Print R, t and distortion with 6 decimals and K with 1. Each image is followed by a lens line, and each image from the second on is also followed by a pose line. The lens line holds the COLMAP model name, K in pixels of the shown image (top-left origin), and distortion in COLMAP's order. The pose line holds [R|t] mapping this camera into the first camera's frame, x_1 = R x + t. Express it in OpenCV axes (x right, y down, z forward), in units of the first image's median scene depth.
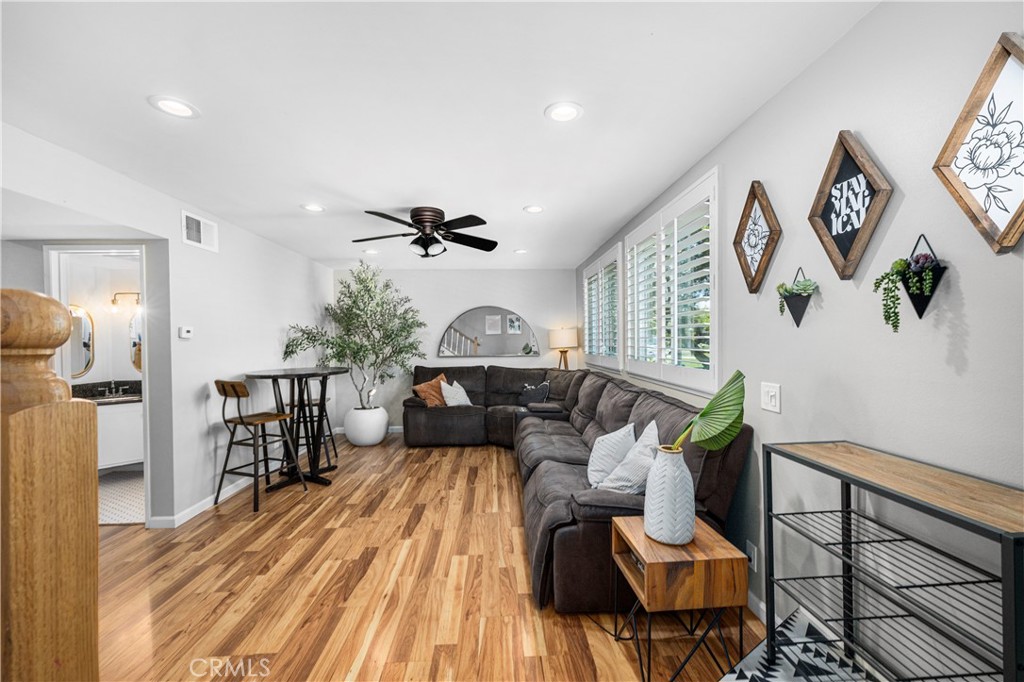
lens RADIAL K [[398.7, 0, 512.0], [0, 398.7, 355.4], [0, 0, 1]] dist [0.000186, -0.000001]
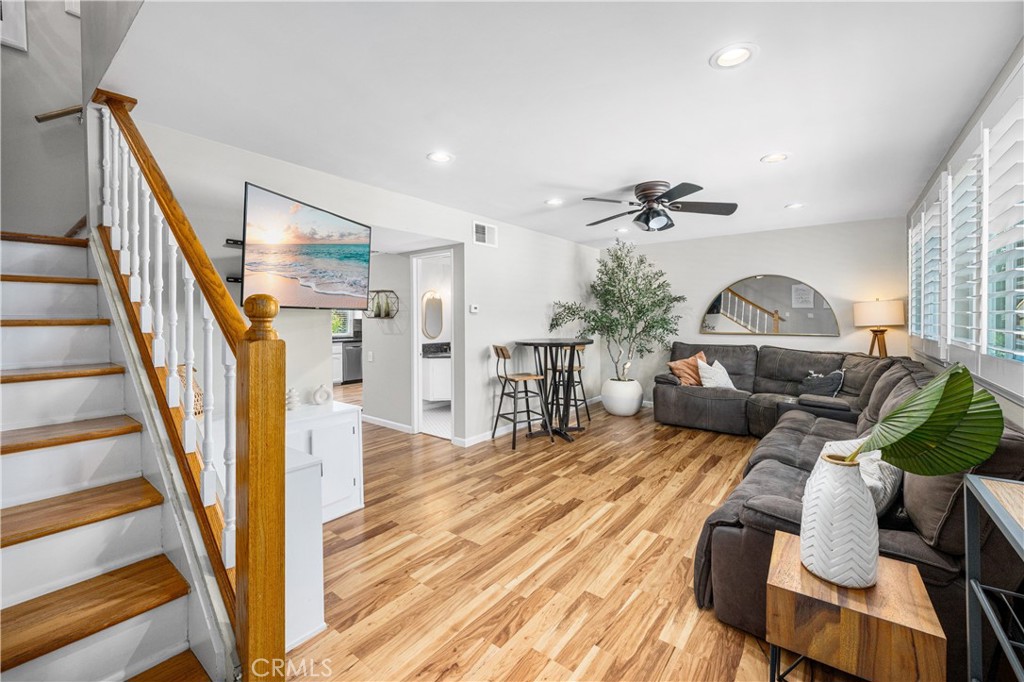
lens RADIAL K [[399.5, 0, 510.0], [0, 399.5, 335.8], [0, 0, 1]] dist [0.000554, -0.000012]
pose [[0.775750, 0.036727, -0.629971, 0.131933], [-0.027911, 0.999325, 0.023891, -0.000455], [0.630423, -0.000950, 0.776251, 0.003501]]
